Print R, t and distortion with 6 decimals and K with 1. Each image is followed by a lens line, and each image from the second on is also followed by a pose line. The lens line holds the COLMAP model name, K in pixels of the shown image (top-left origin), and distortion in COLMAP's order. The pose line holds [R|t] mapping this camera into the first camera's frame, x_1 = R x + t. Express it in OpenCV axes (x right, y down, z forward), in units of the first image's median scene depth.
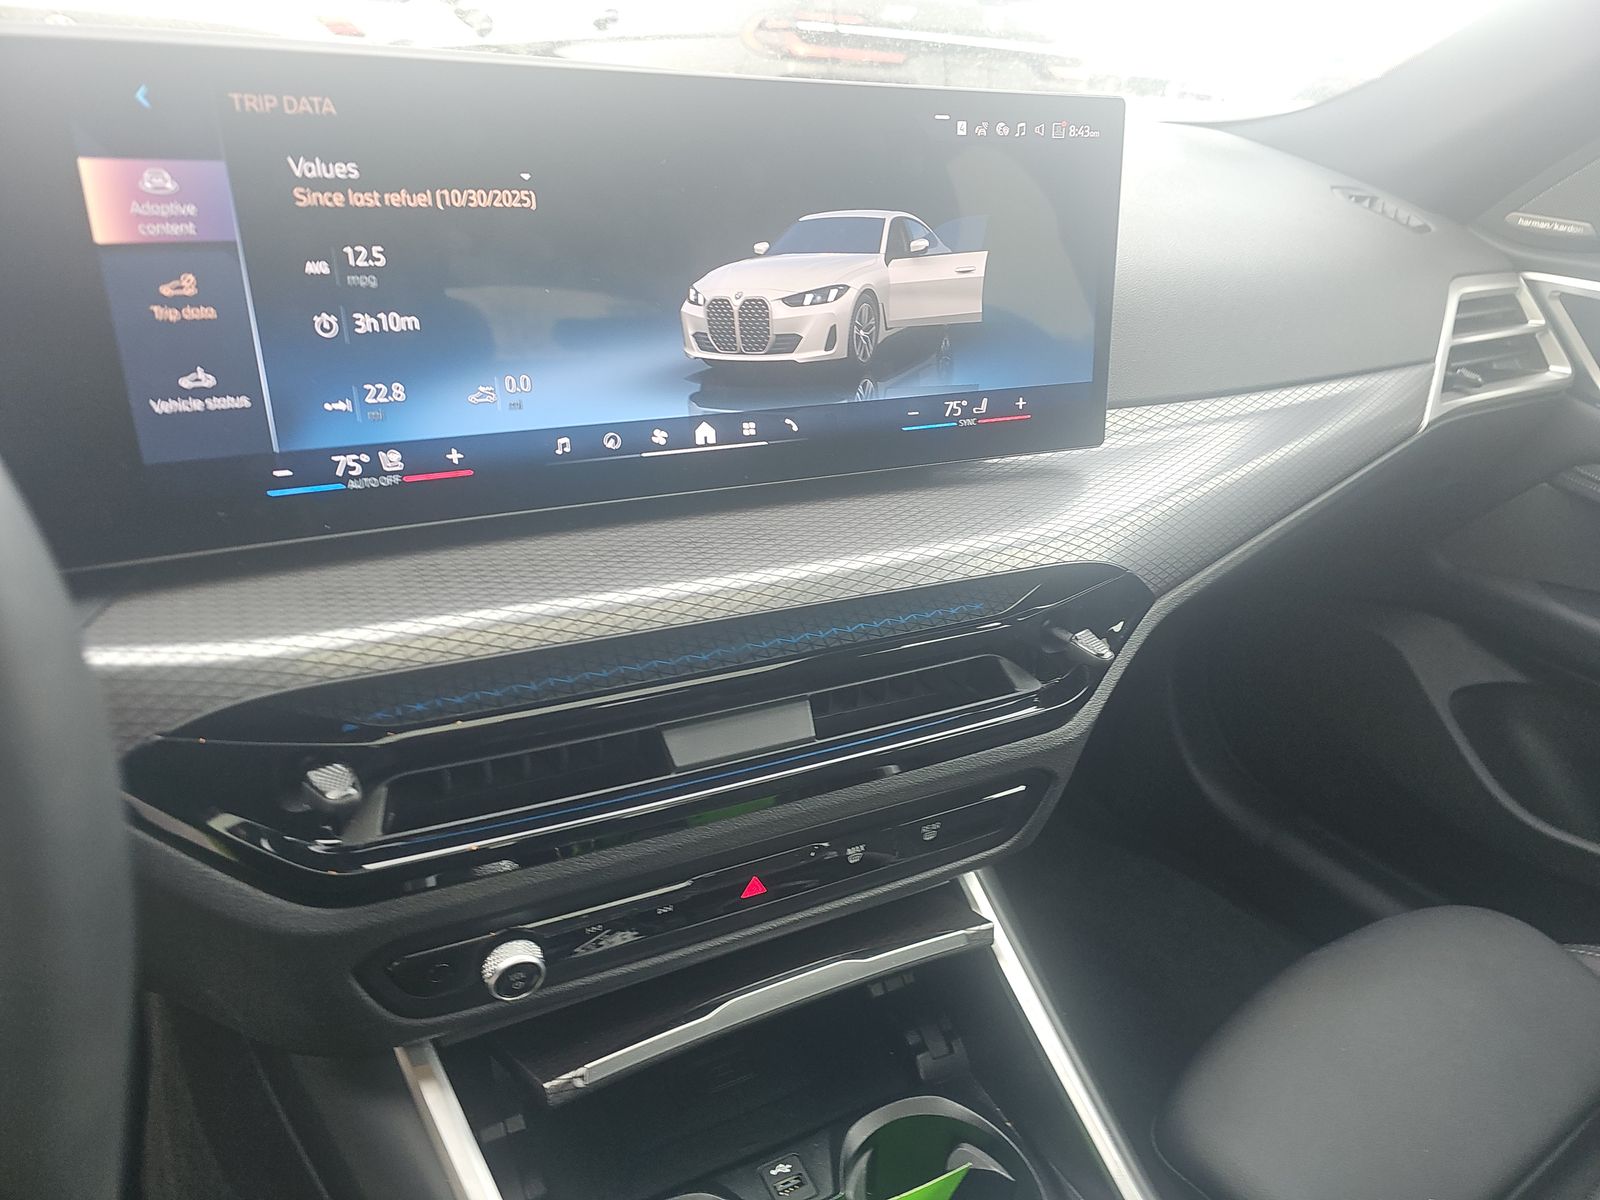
lens RADIAL K [[1137.3, 0, 800.0], [0, 1137.3, 600.0], [0, 0, 1]] dist [0.074327, -0.068267]
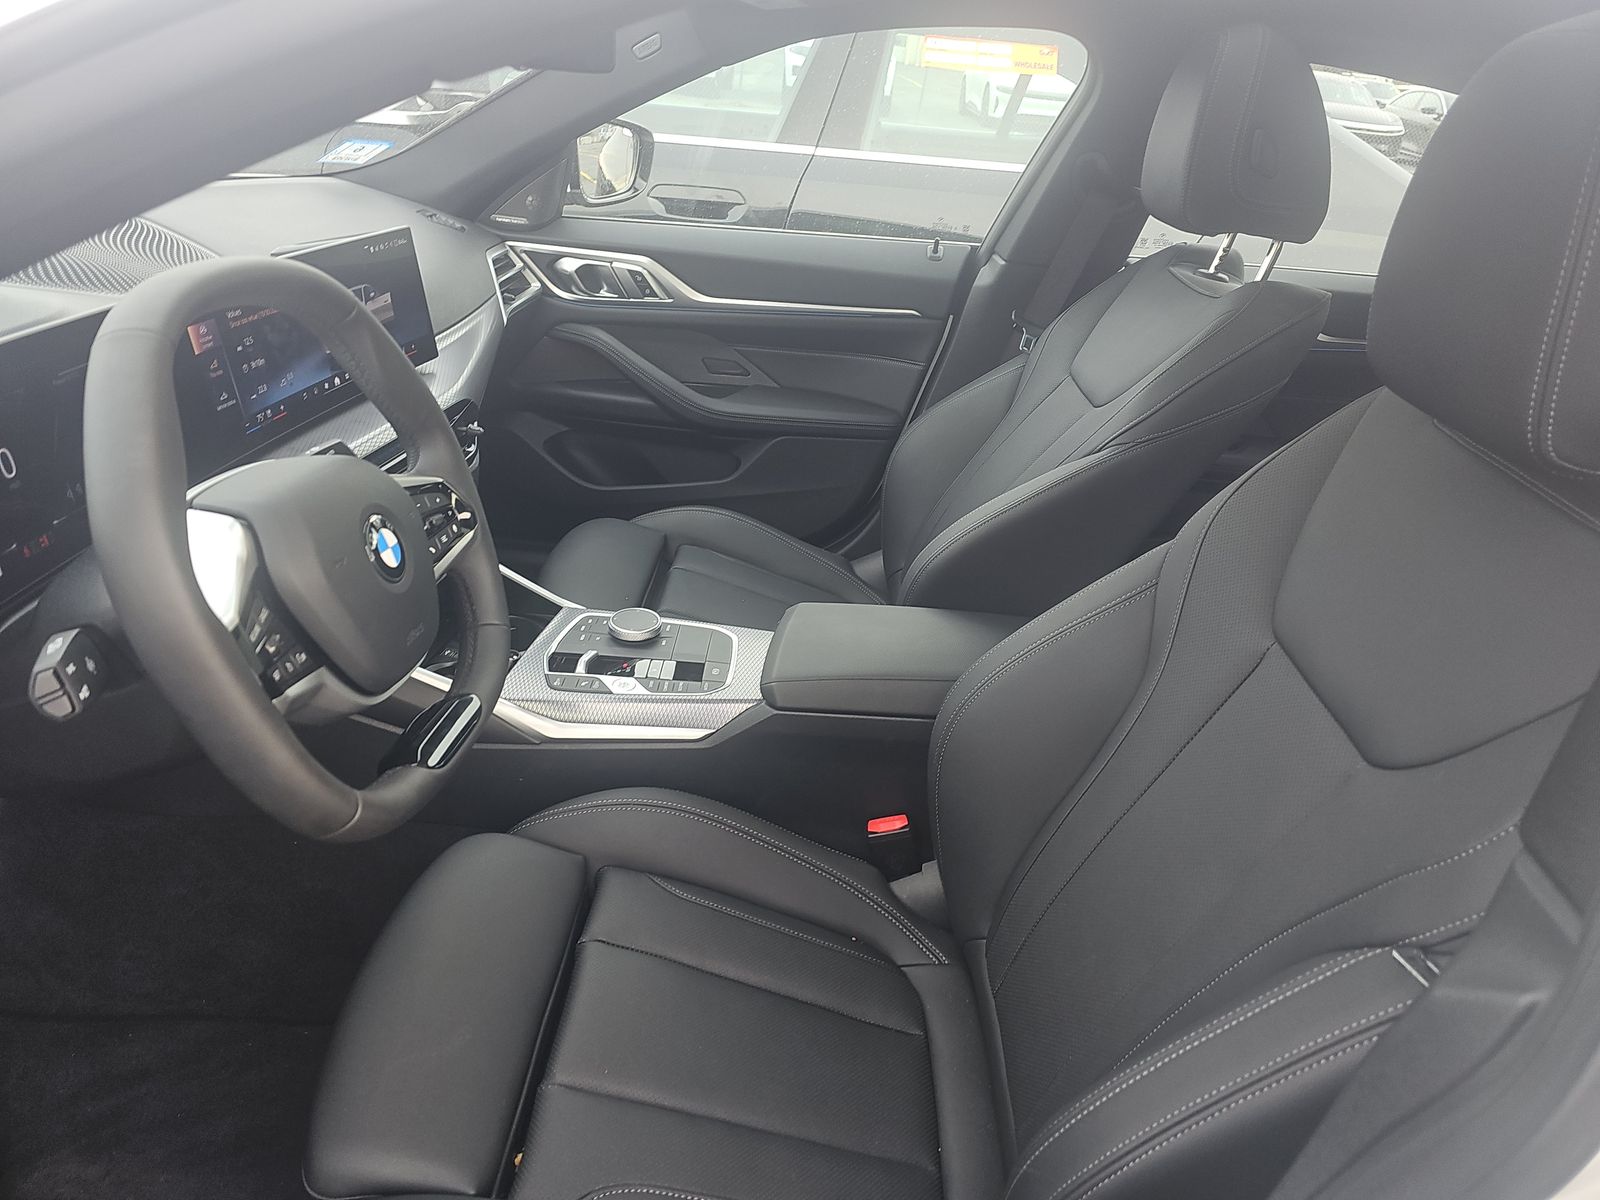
lens RADIAL K [[1137.3, 0, 800.0], [0, 1137.3, 600.0], [0, 0, 1]] dist [0.074327, -0.068267]
pose [[0.620860, -0.359172, 0.696799, -0.798915], [0.288762, 0.931145, 0.222676, 0.022326], [-0.728800, 0.062958, 0.681826, -0.853013]]
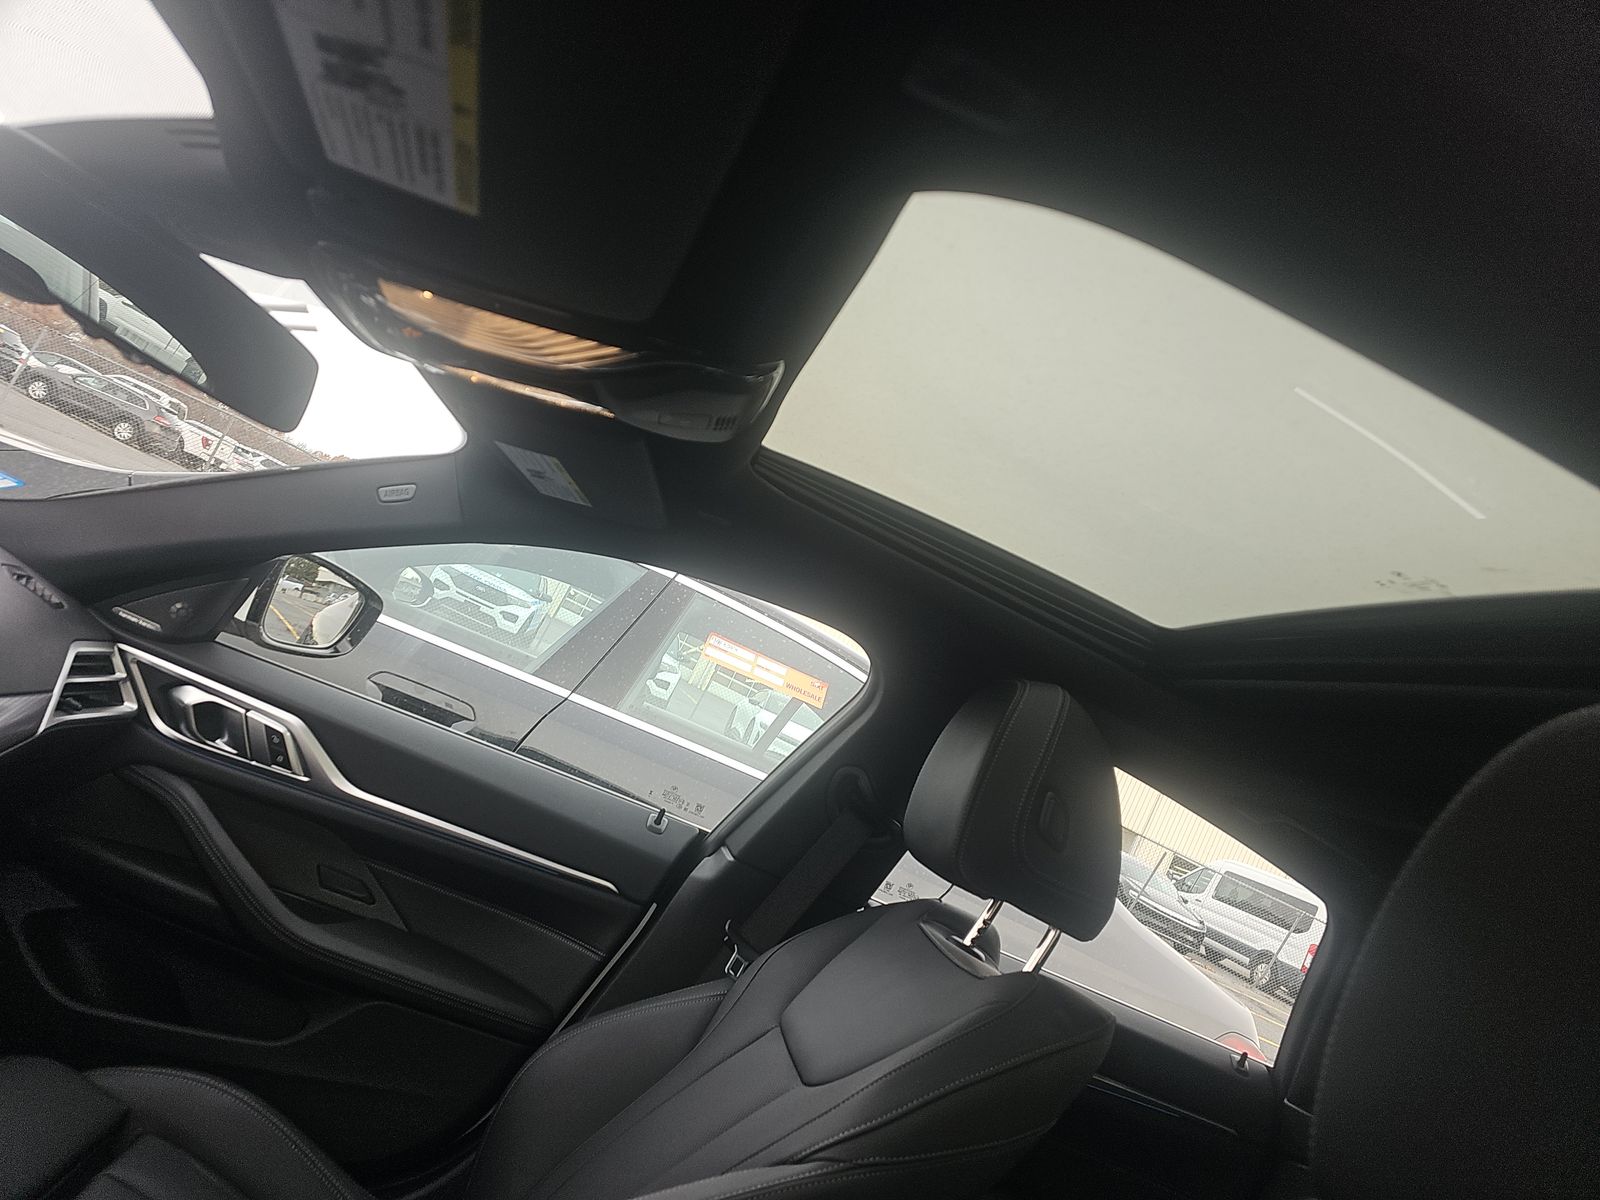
lens RADIAL K [[1084.7, 0, 800.0], [0, 1084.7, 600.0], [0, 0, 1]] dist [0.073194, -0.070048]
pose [[0.448931, 0.221395, 0.865705, -0.320812], [0.006457, 0.967991, -0.250902, 0.058860], [-0.893543, 0.118227, 0.433131, -0.567285]]
